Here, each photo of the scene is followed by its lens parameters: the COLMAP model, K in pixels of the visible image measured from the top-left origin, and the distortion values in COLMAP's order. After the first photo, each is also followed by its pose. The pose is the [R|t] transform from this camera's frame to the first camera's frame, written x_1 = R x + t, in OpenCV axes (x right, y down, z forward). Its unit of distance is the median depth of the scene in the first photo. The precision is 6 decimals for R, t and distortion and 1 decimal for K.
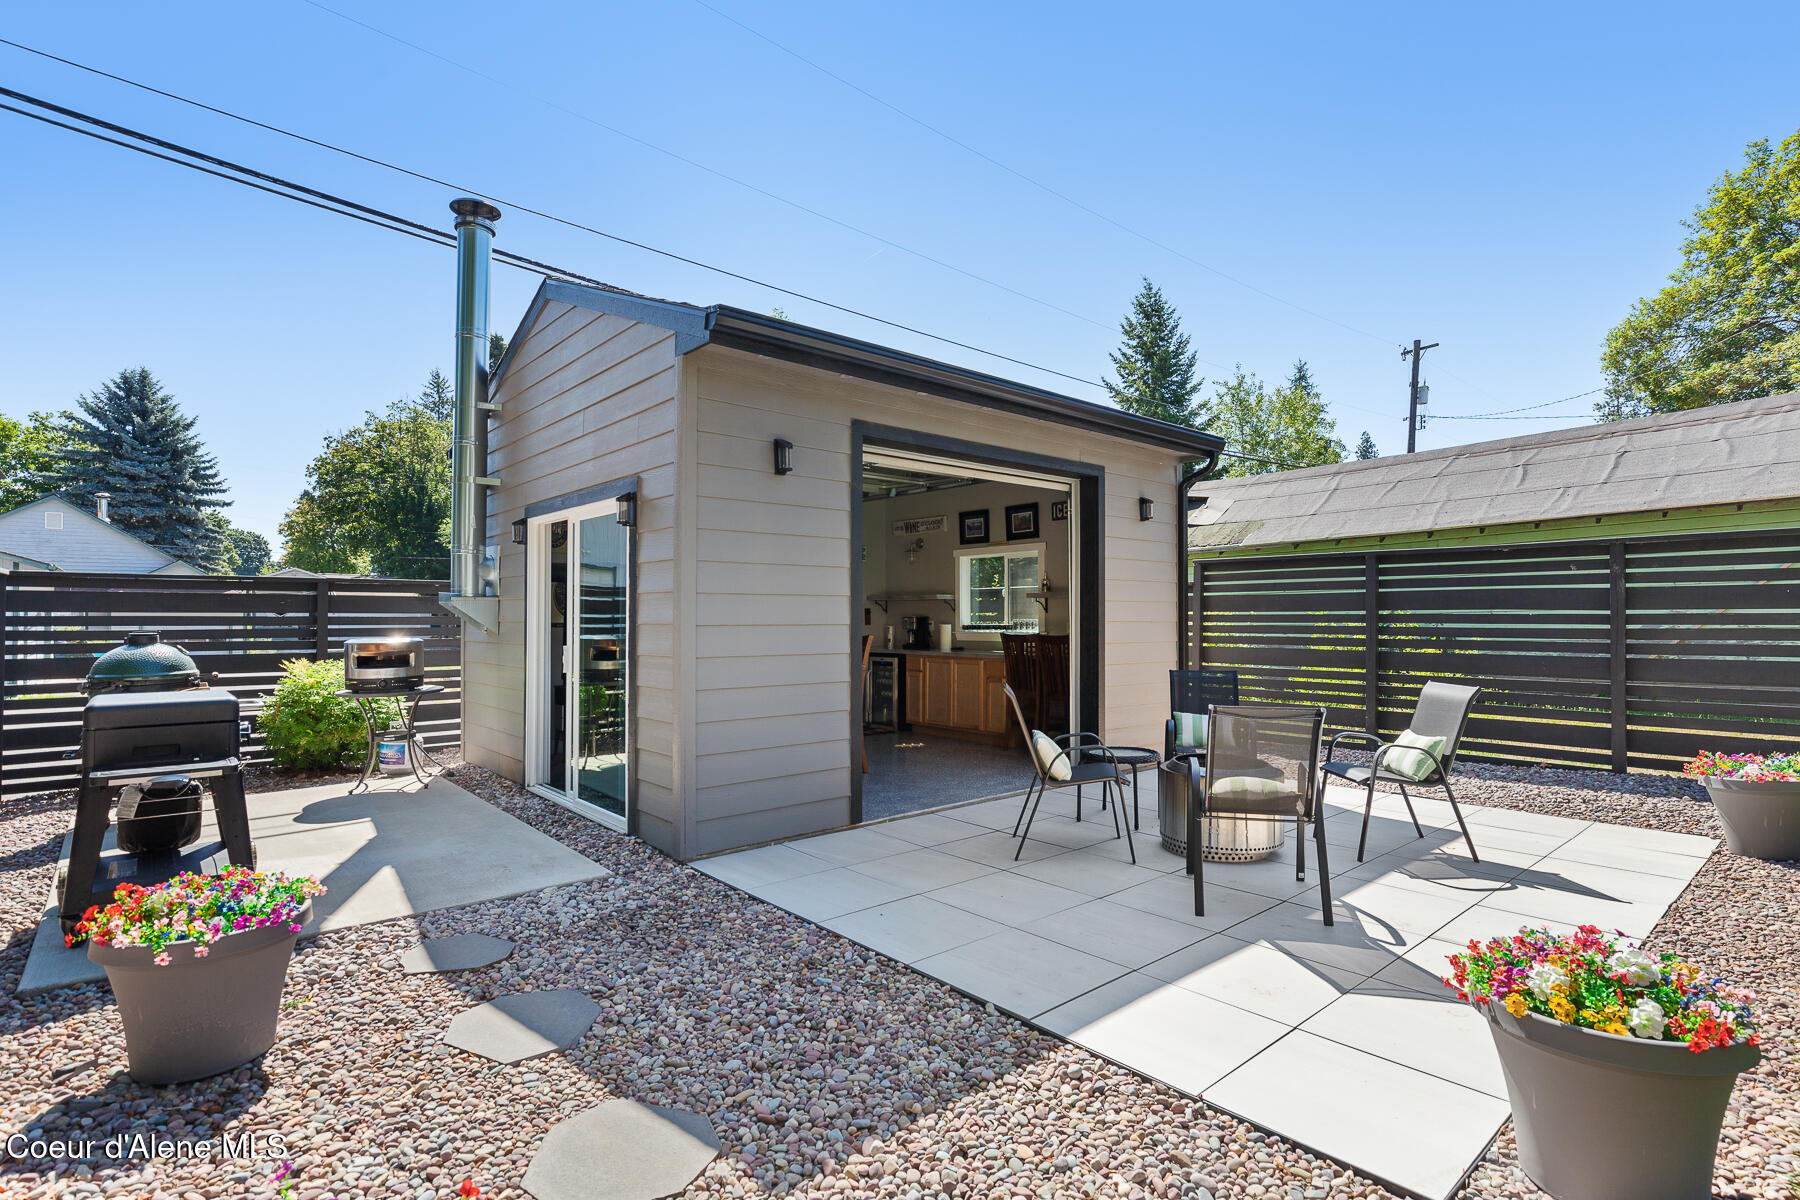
lens RADIAL K [[819.3, 0, 906.0], [0, 819.3, 604.1], [0, 0, 1]] dist [-0.001773, -0.000697]
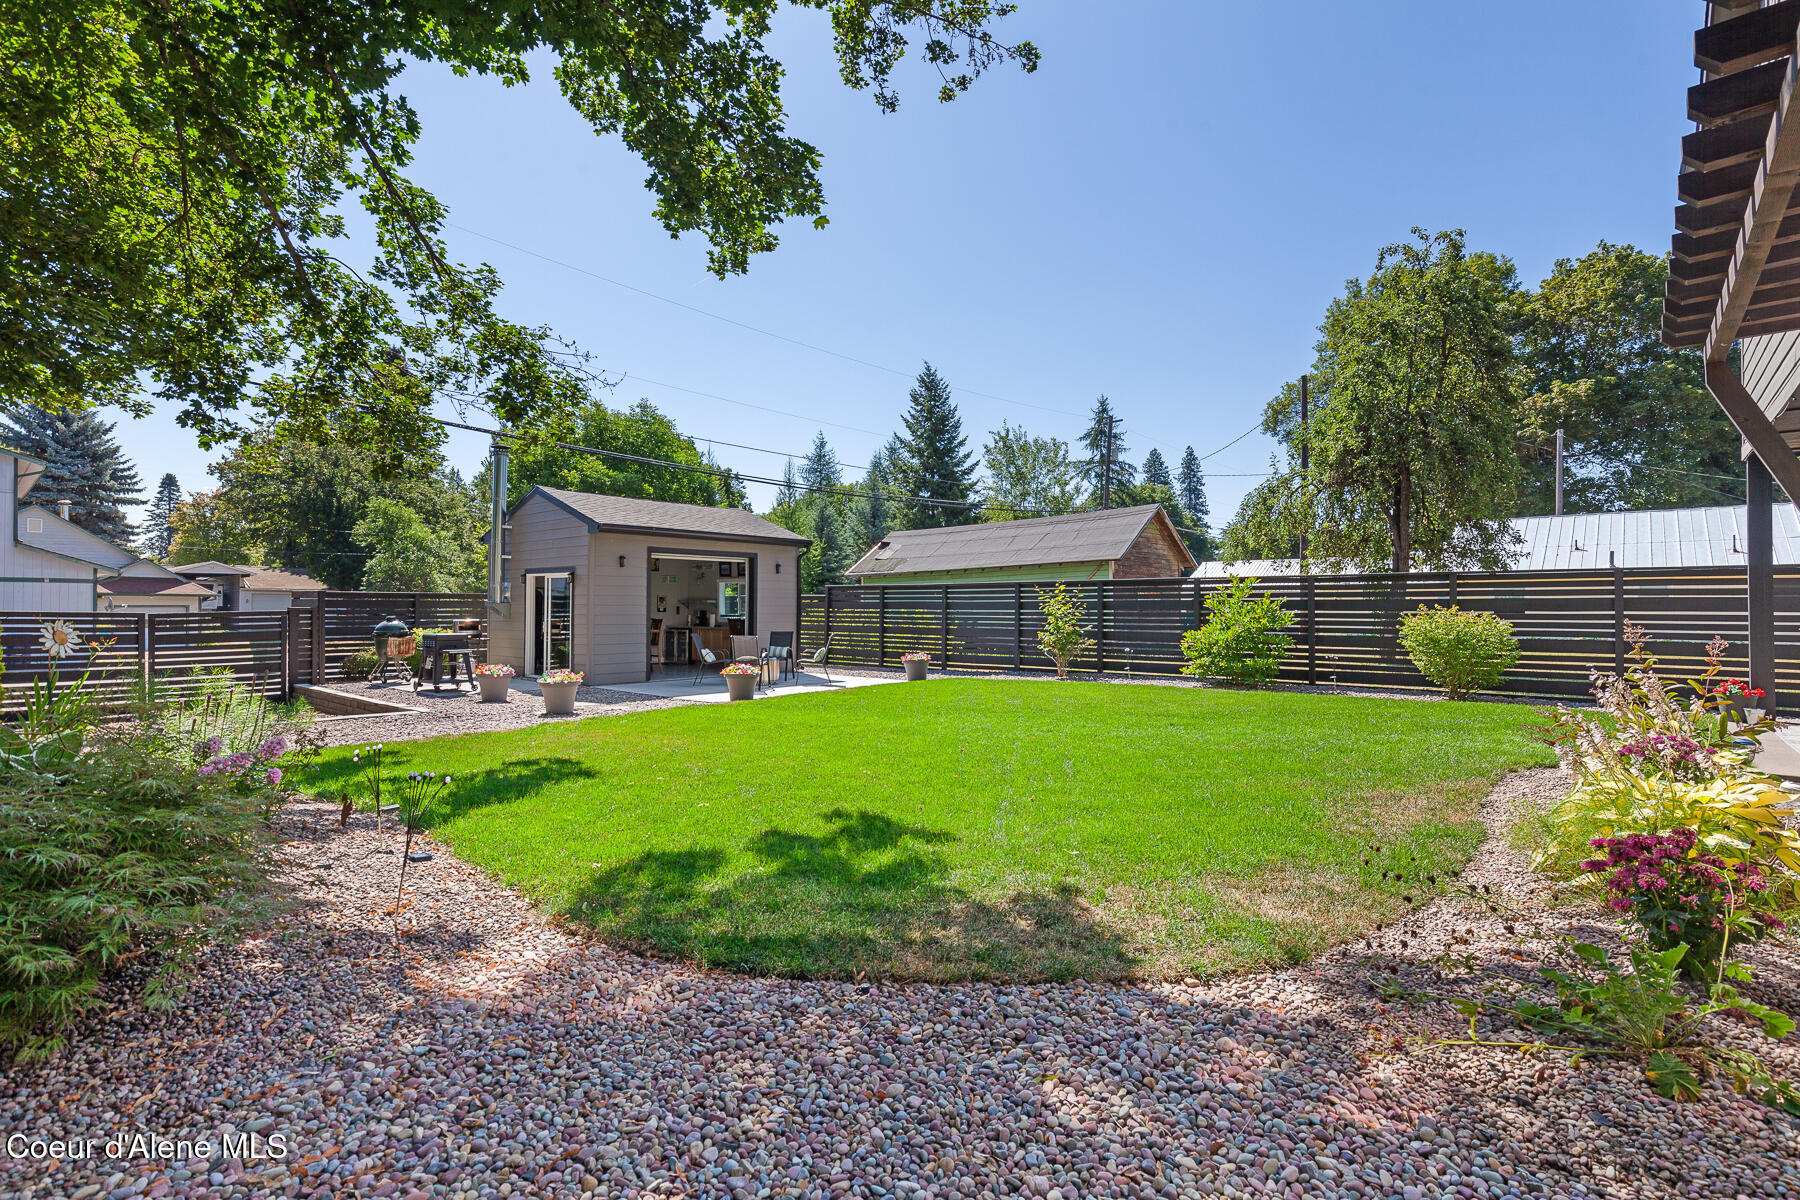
lens RADIAL K [[819.3, 0, 894.6], [0, 819.3, 598.9], [0, 0, 1]] dist [-0.001773, -0.000697]
pose [[0.993213, 0.005762, 0.116163, 0.266206], [-0.006590, 0.999956, 0.006746, -0.032705], [-0.116119, -0.007465, 0.993207, -1.142717]]
